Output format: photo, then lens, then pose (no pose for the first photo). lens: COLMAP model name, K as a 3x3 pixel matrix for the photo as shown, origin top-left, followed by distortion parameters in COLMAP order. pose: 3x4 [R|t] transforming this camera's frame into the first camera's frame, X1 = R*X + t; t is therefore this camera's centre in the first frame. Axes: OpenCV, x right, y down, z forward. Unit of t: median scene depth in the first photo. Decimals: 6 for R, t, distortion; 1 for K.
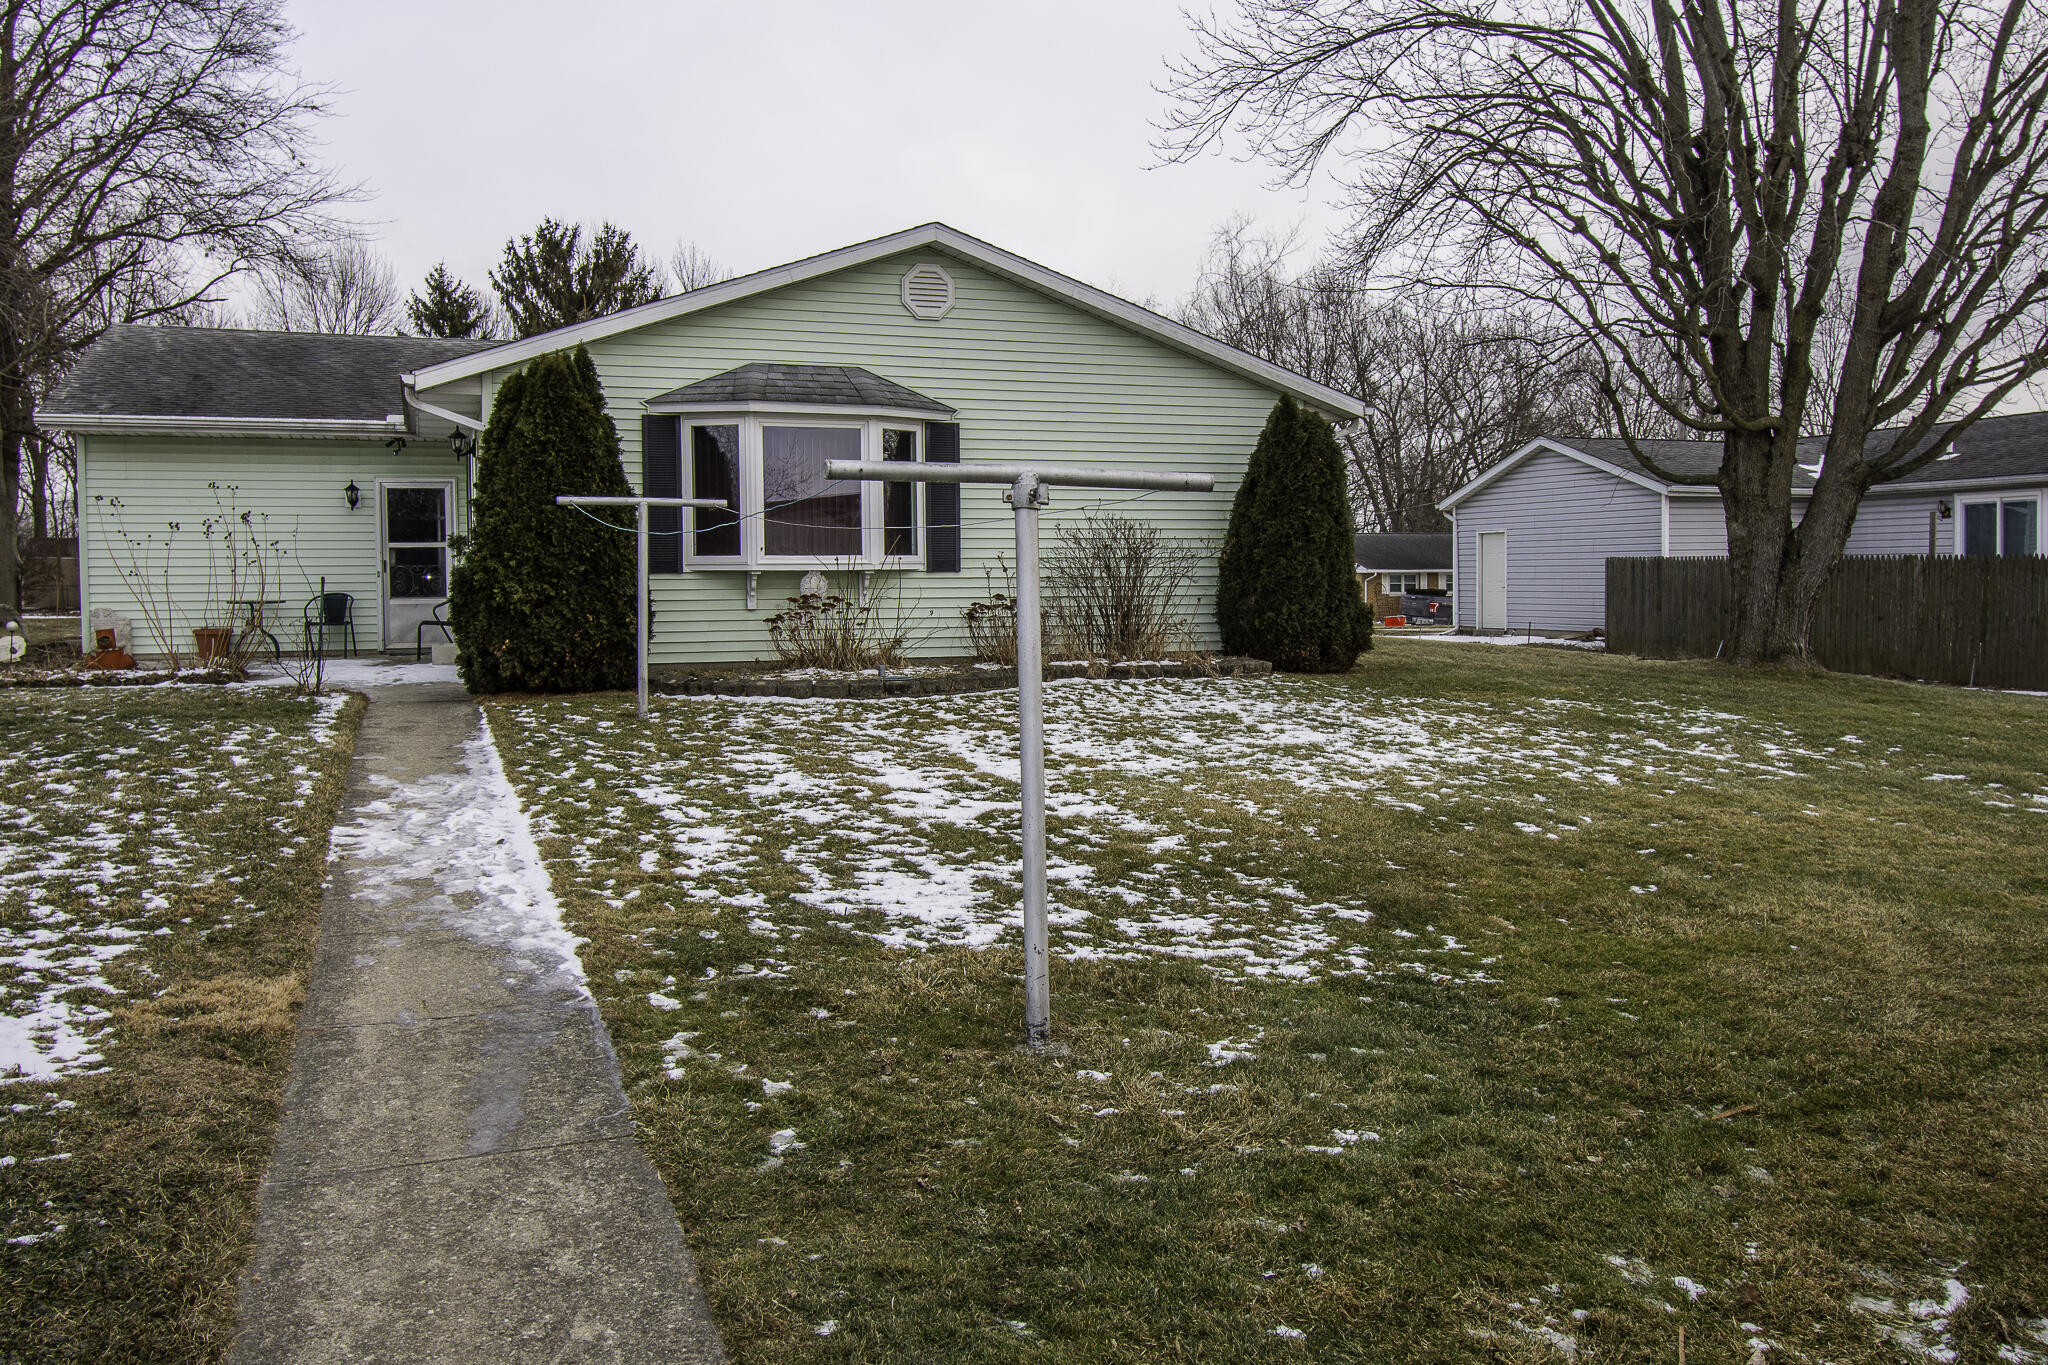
lens RADIAL K [[1635.3, 0, 1012.8], [0, 1635.3, 642.8], [0, 0, 1]] dist [-0.016697, -0.010901]
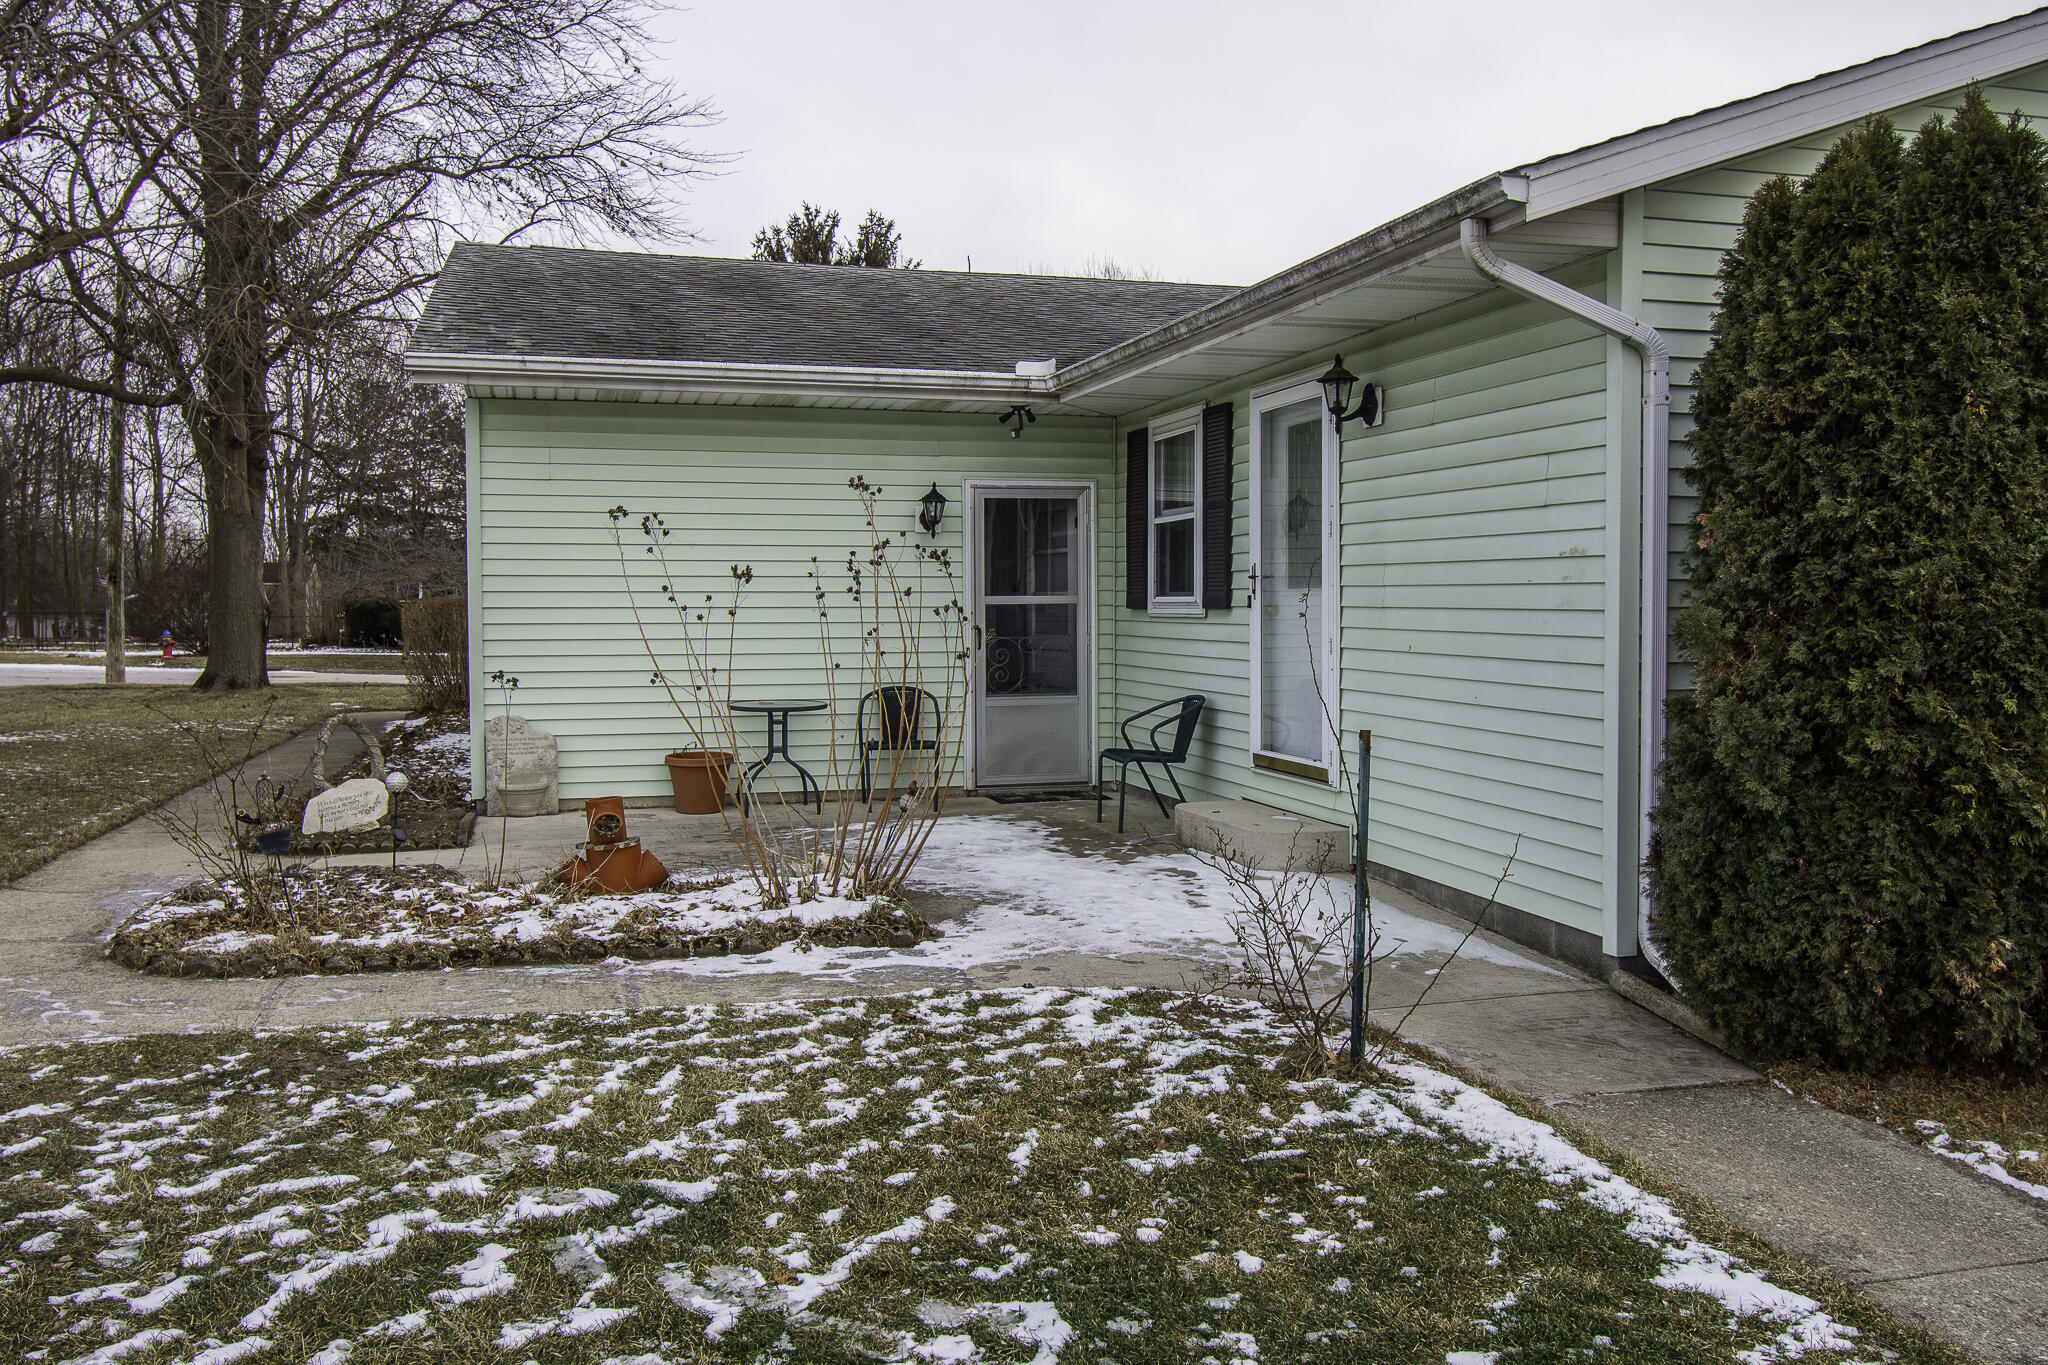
lens RADIAL K [[1736.5, 0, 1021.0], [0, 1736.5, 674.0], [0, 0, 1]] dist [0.003308, -0.008262]
pose [[0.993845, 0.012583, -0.110060, -0.466734], [-0.012975, 0.999912, -0.002849, -0.050568], [0.110014, 0.004259, 0.993921, 0.628735]]
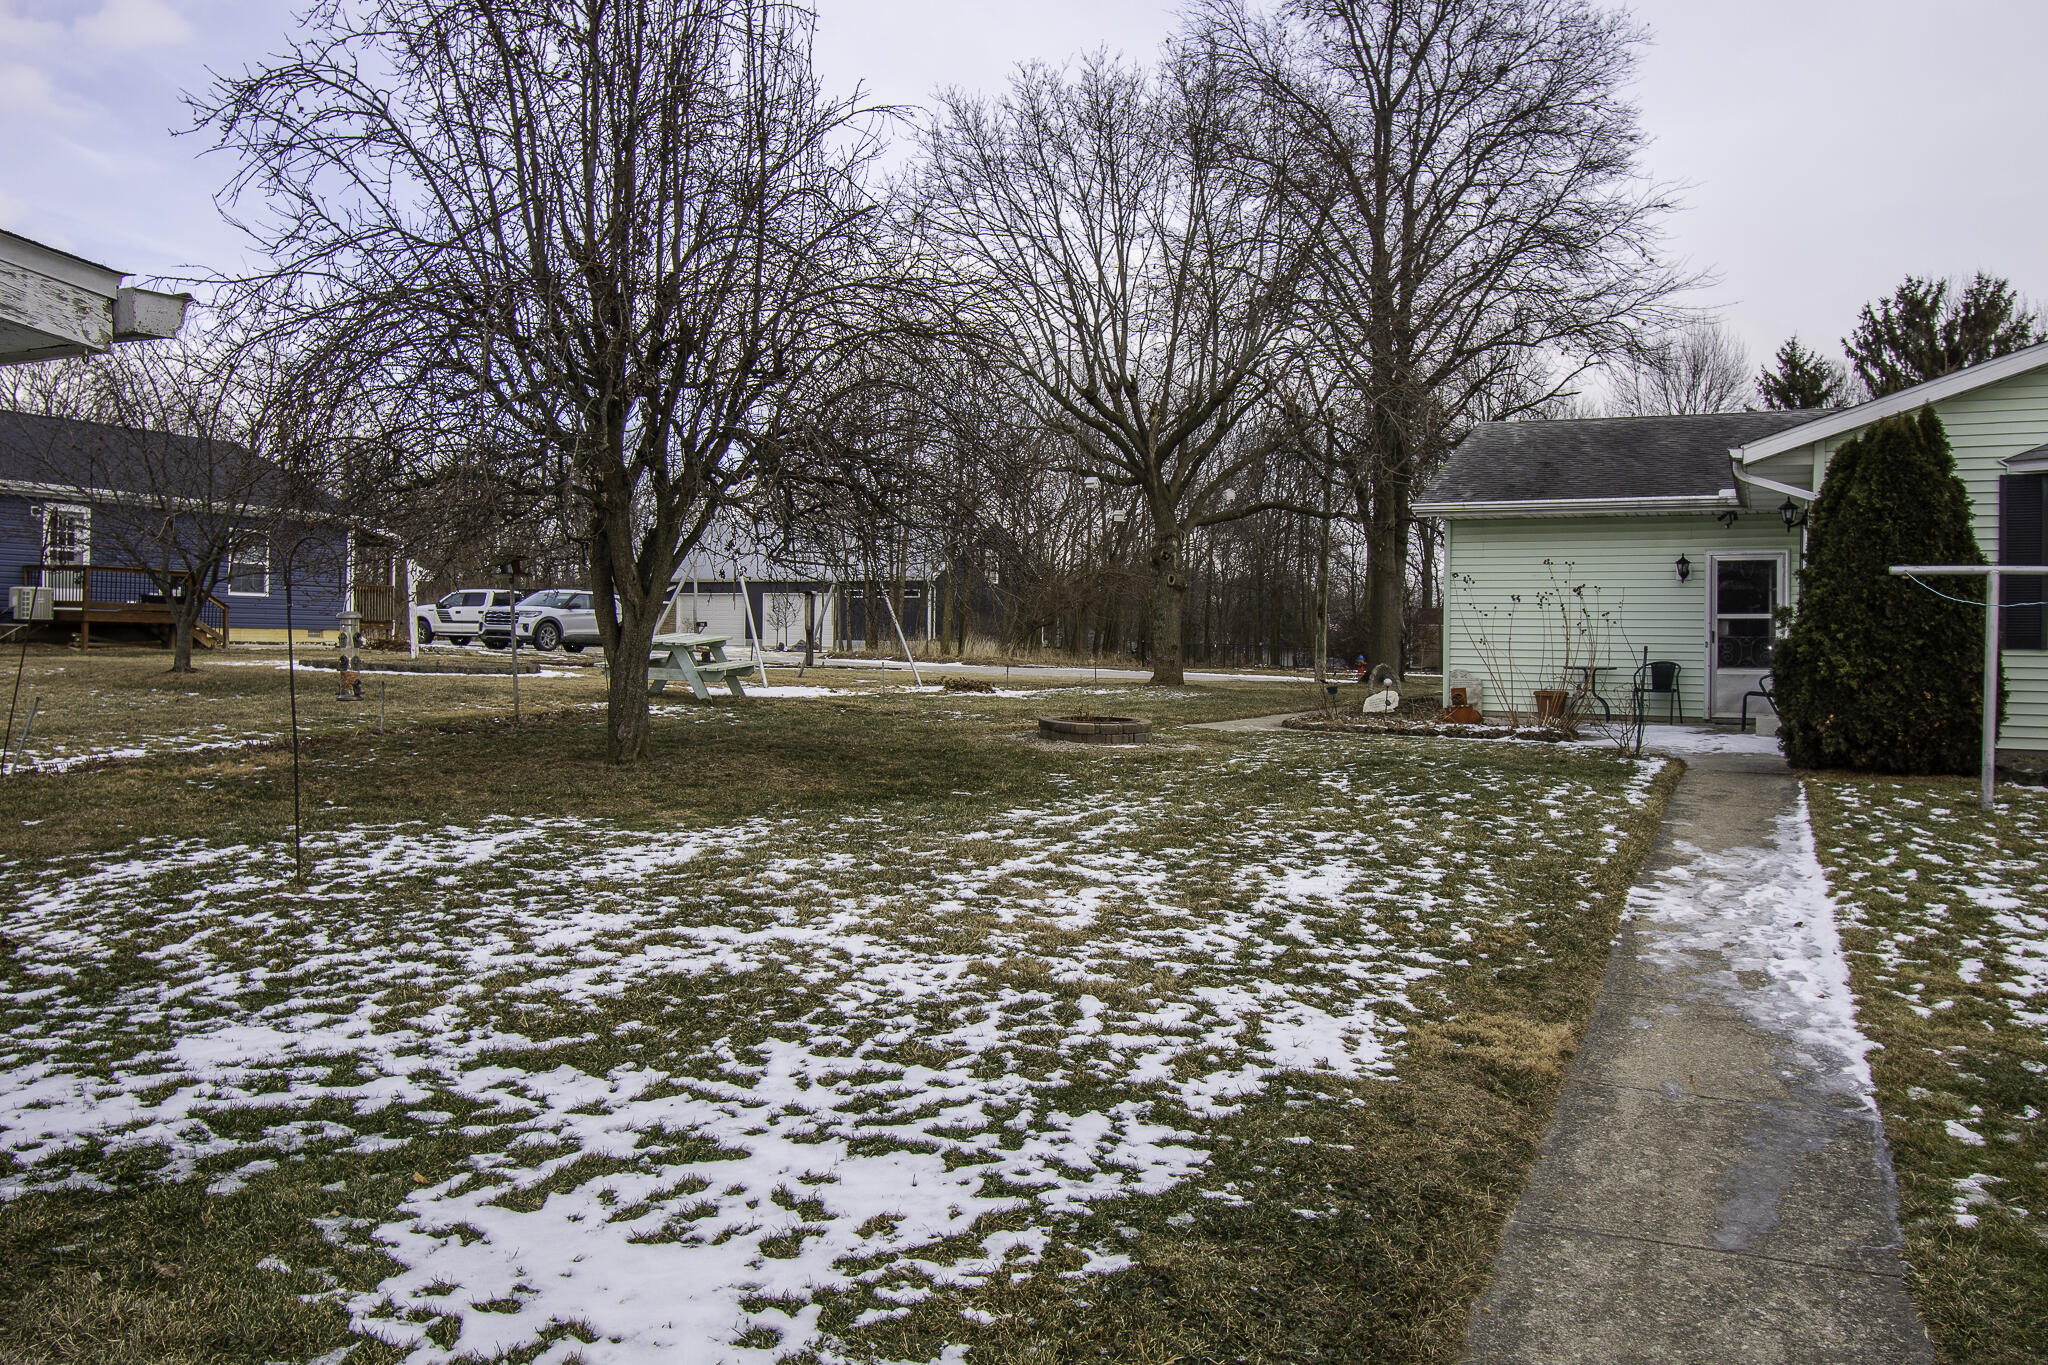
lens RADIAL K [[1549.5, 0, 1019.3], [0, 1549.5, 638.8], [0, 0, 1]] dist [-0.001976, -0.019211]
pose [[0.699268, 0.014859, -0.714705, 0.008235], [-0.046869, 0.998586, -0.025096, -0.001232], [0.713321, 0.051047, 0.698976, 0.013485]]
